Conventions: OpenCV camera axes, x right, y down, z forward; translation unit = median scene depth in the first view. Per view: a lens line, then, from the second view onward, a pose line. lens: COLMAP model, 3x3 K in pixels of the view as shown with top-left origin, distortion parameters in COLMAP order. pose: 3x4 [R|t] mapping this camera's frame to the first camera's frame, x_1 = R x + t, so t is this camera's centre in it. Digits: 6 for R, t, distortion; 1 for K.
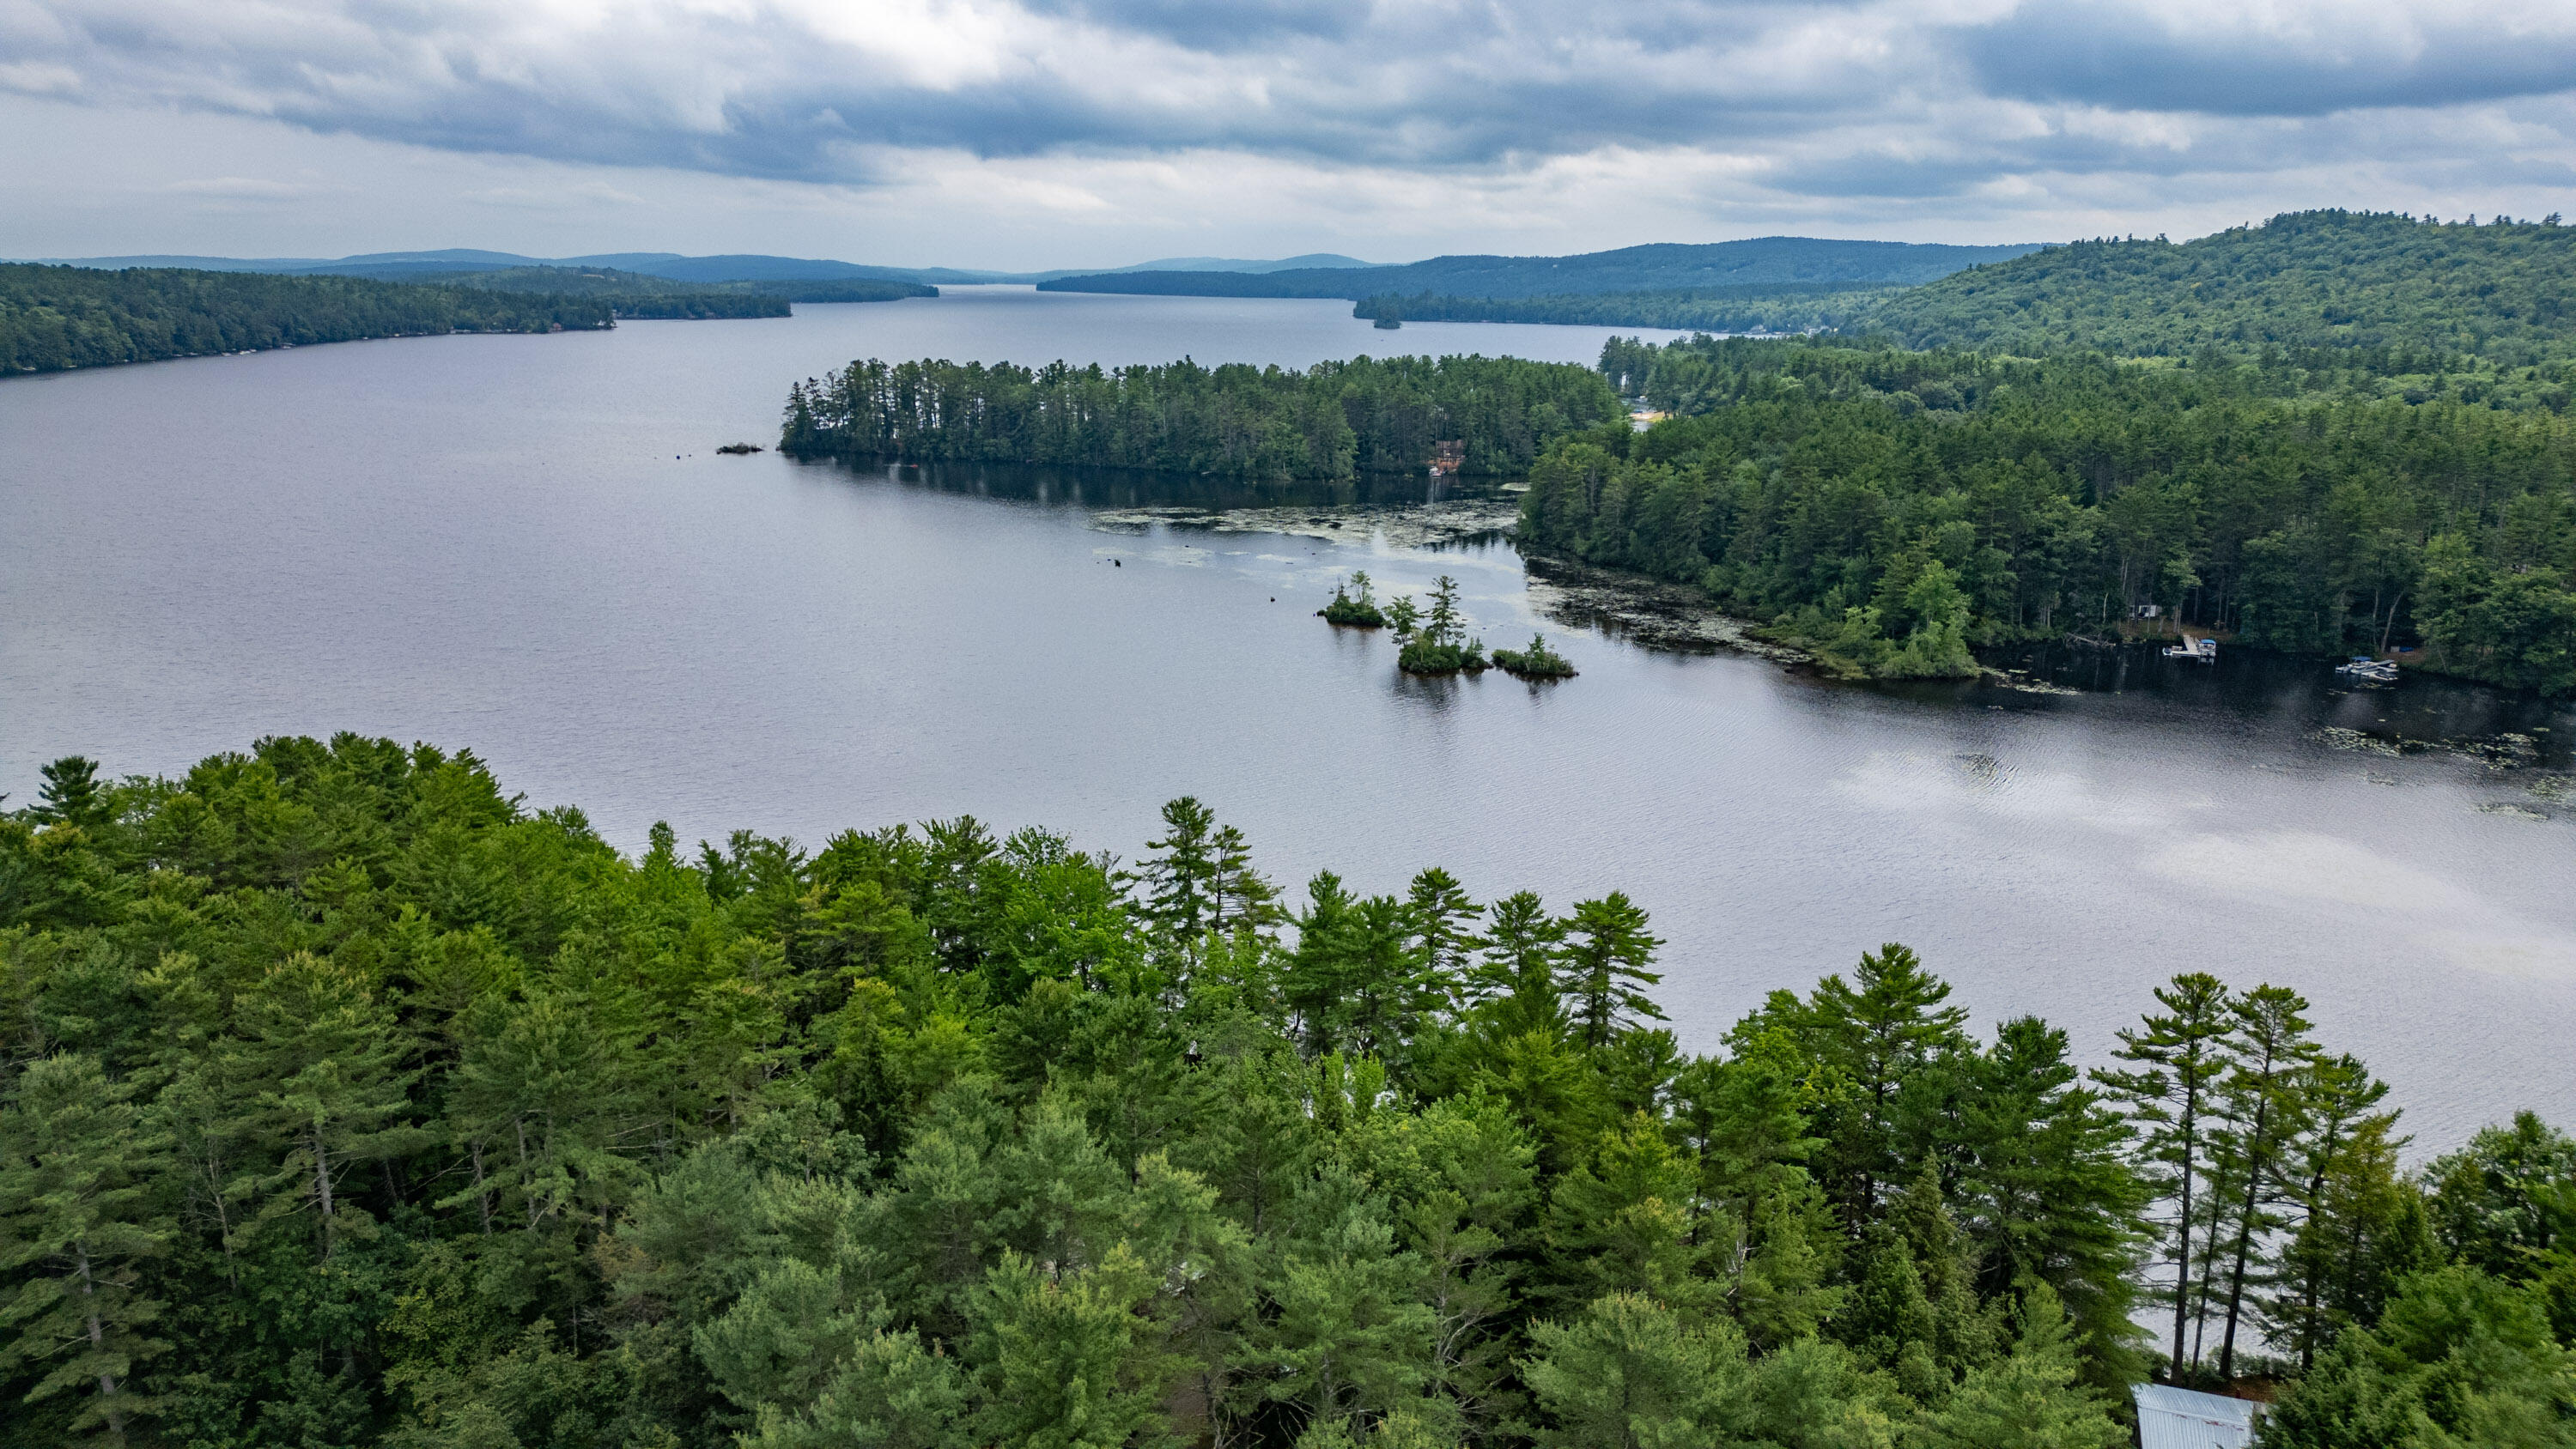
lens RADIAL K [[1807.7, 0, 1261.4], [0, 1807.7, 749.2], [0, 0, 1]] dist [0.075068, -0.074675]
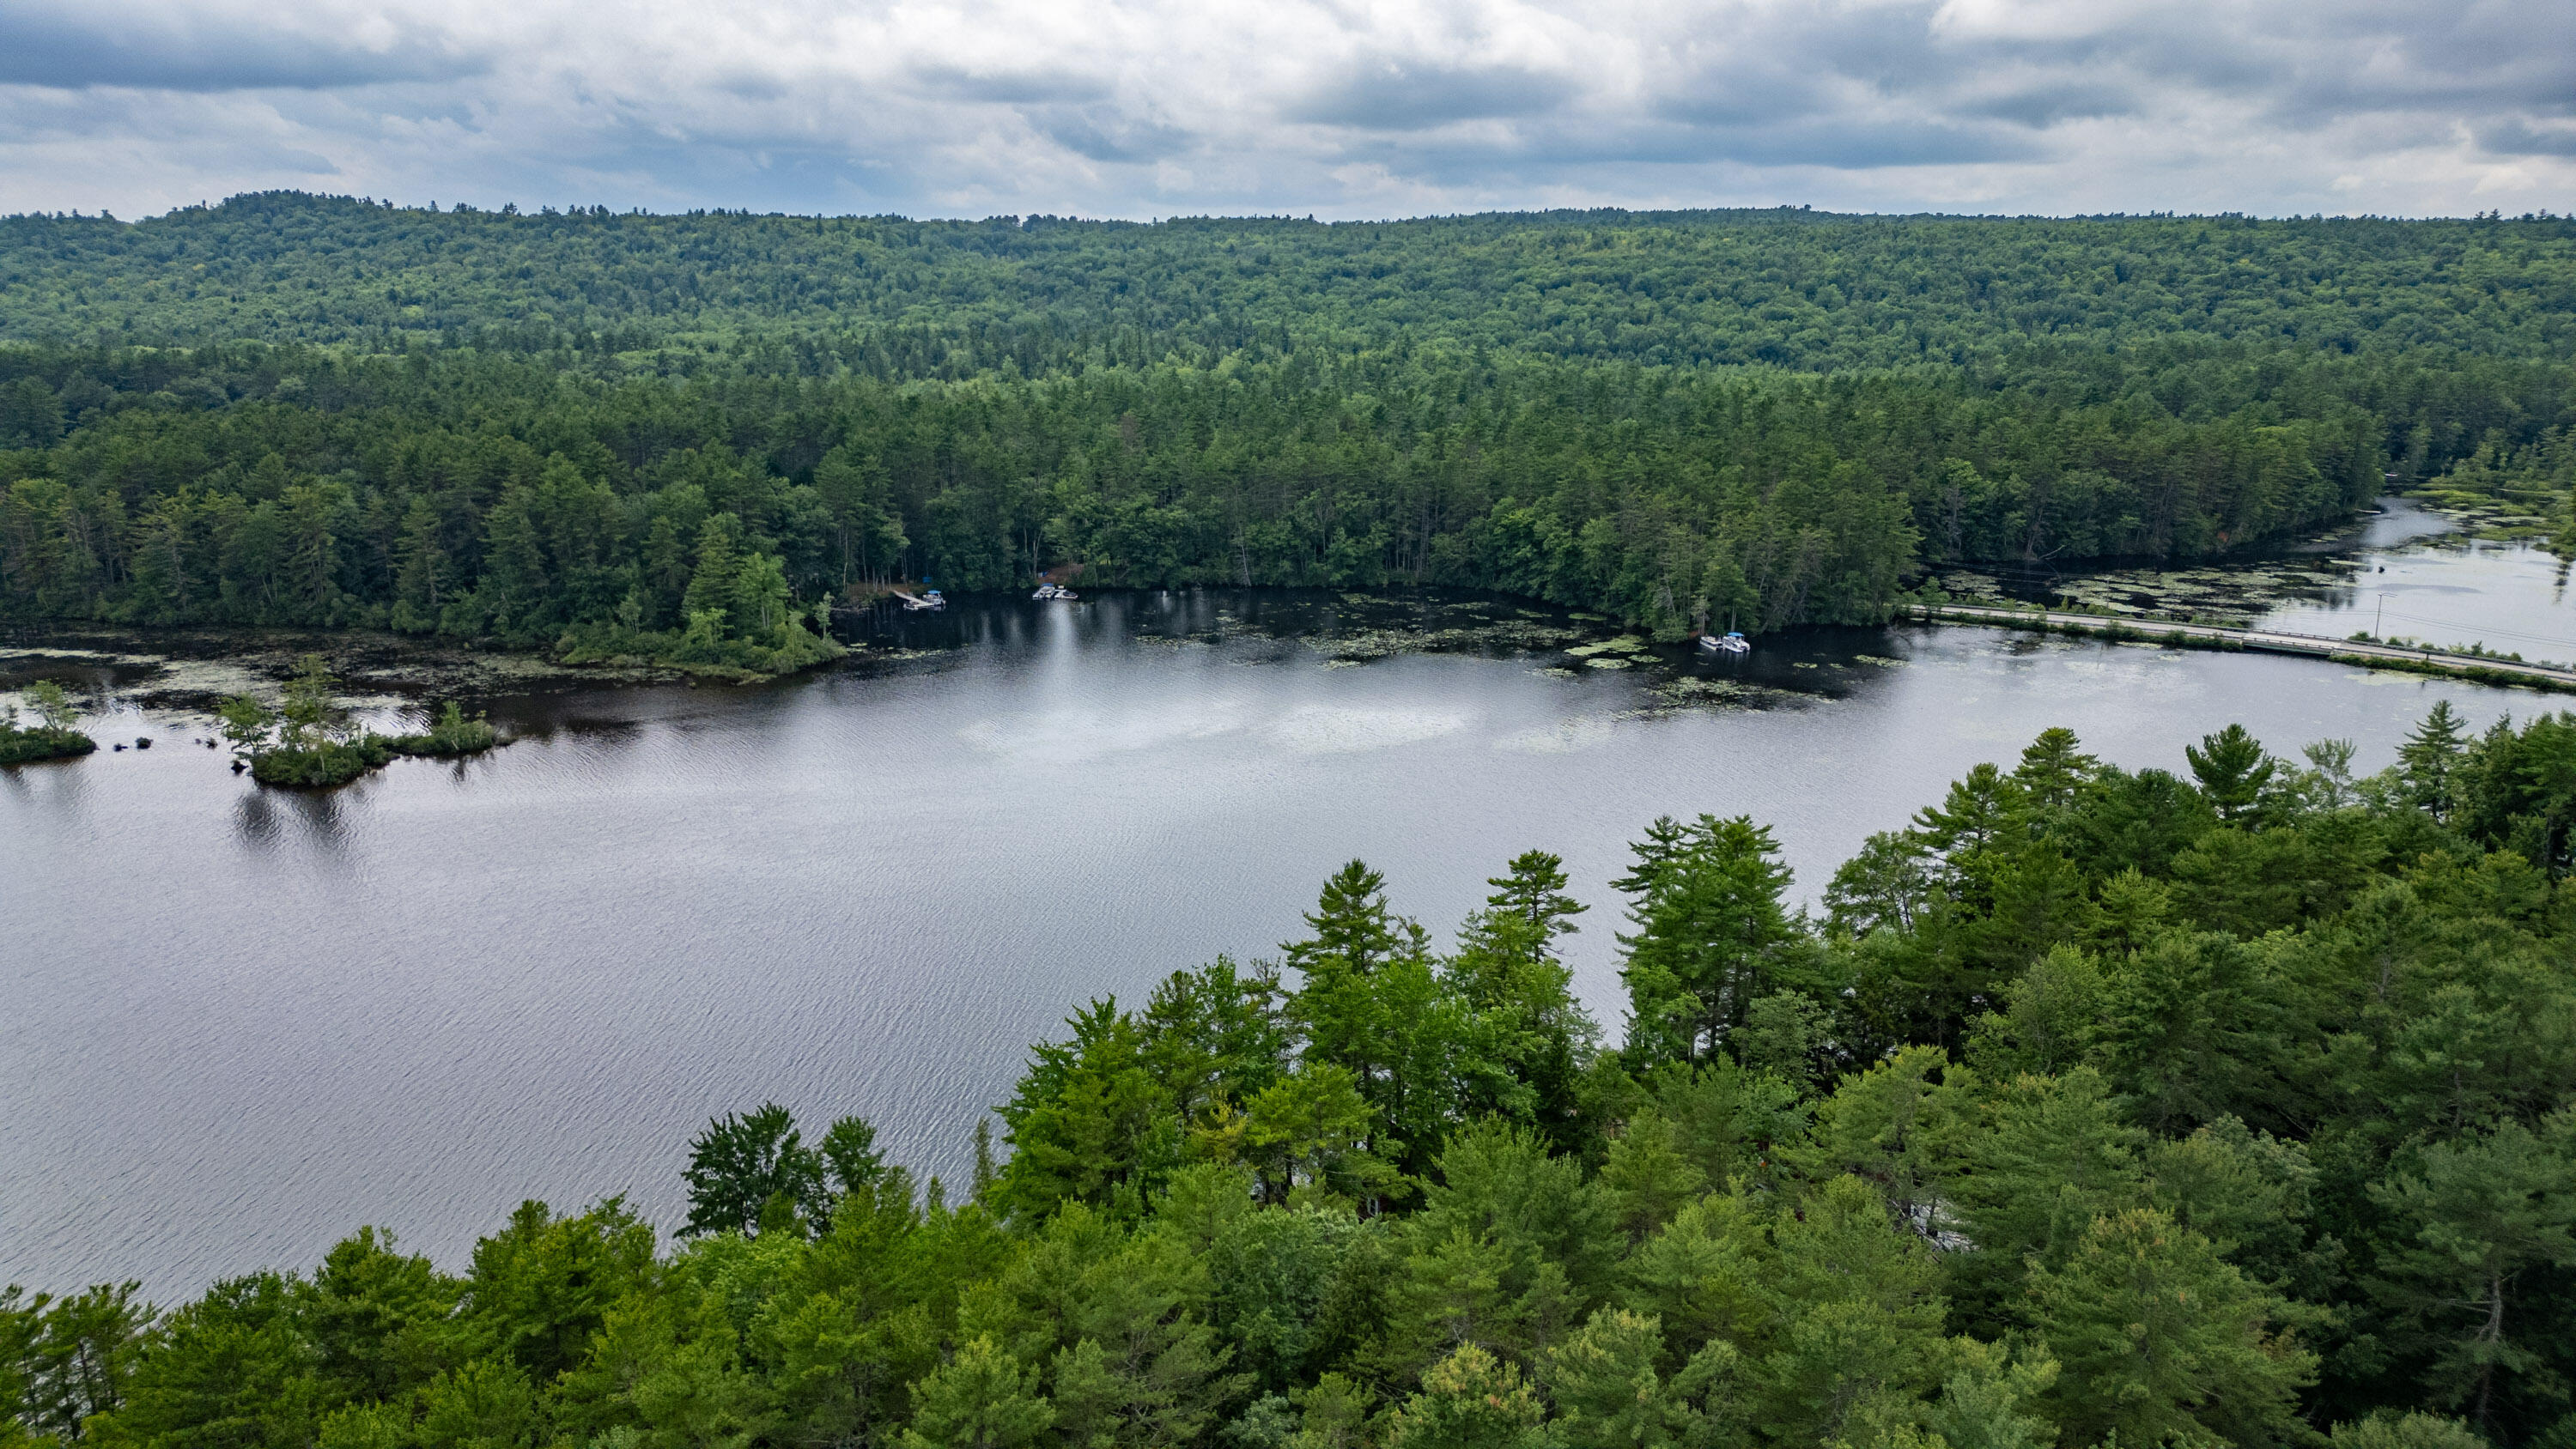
lens RADIAL K [[1807.7, 0, 1283.7], [0, 1807.7, 727.1], [0, 0, 1]] dist [0.075068, -0.074675]
pose [[0.484578, -0.219319, 0.846807, -0.086539], [0.219827, 0.967524, 0.124790, -0.017536], [-0.846676, 0.125681, 0.517054, 0.061592]]
